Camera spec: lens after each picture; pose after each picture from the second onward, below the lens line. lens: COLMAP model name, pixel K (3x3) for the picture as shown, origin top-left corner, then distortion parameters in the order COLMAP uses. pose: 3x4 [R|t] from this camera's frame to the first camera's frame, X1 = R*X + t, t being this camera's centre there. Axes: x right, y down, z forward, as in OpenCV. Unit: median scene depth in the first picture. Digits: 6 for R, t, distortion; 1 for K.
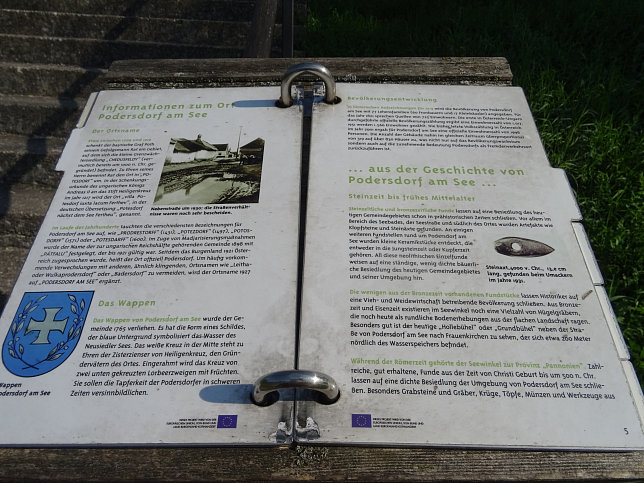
lens RADIAL K [[462.5, 0, 322.0], [0, 462.5, 241.5], [0, 0, 1]] dist [-0.005783, -0.000904]
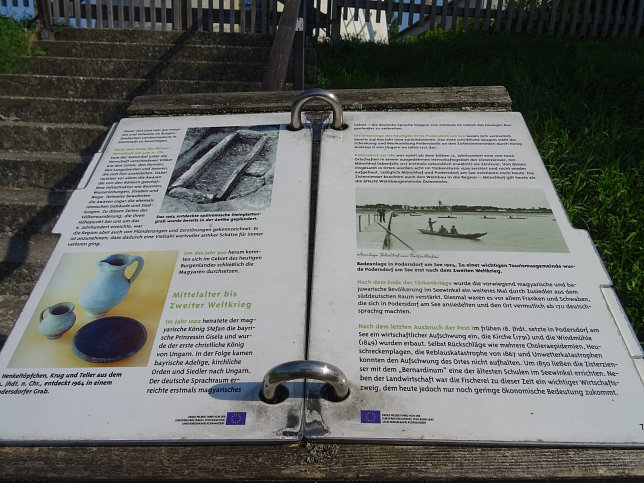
lens RADIAL K [[462.5, 0, 322.0], [0, 462.5, 241.5], [0, 0, 1]] dist [-0.005783, -0.000904]
pose [[0.999627, -0.011862, -0.024589, 0.004011], [0.008878, 0.992965, -0.118071, 0.076539], [0.025816, 0.117809, 0.992701, -0.014820]]
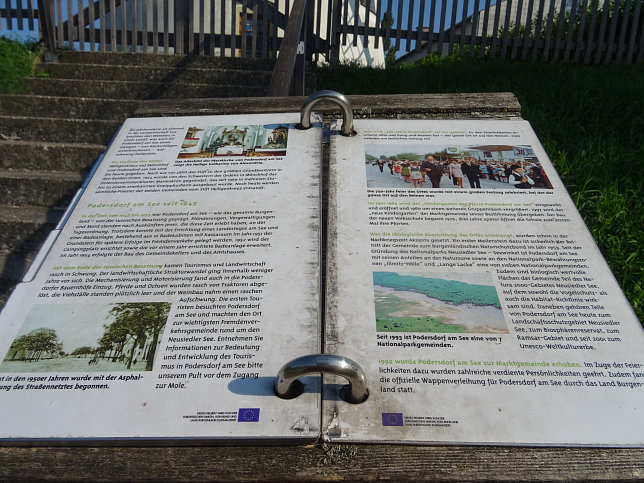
lens RADIAL K [[462.6, 0, 322.0], [0, 462.6, 241.5], [0, 0, 1]] dist [-0.004682, -0.005257]
pose [[0.999817, -0.007495, -0.017583, -0.021563], [0.004421, 0.985646, -0.168770, 0.114953], [0.018595, 0.168661, 0.985499, 0.011857]]
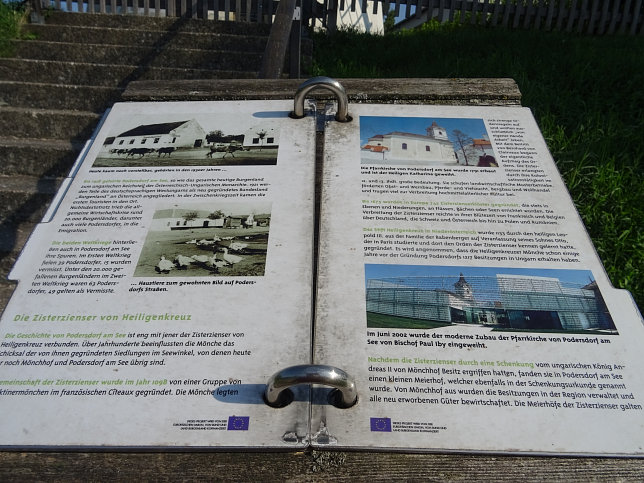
lens RADIAL K [[462.5, 0, 322.0], [0, 462.5, 241.5], [0, 0, 1]] dist [-0.005783, -0.000904]
pose [[0.999969, 0.004128, -0.006687, -0.017836], [-0.004786, 0.994806, -0.101674, 0.067517], [0.006232, 0.101703, 0.994795, 0.017996]]
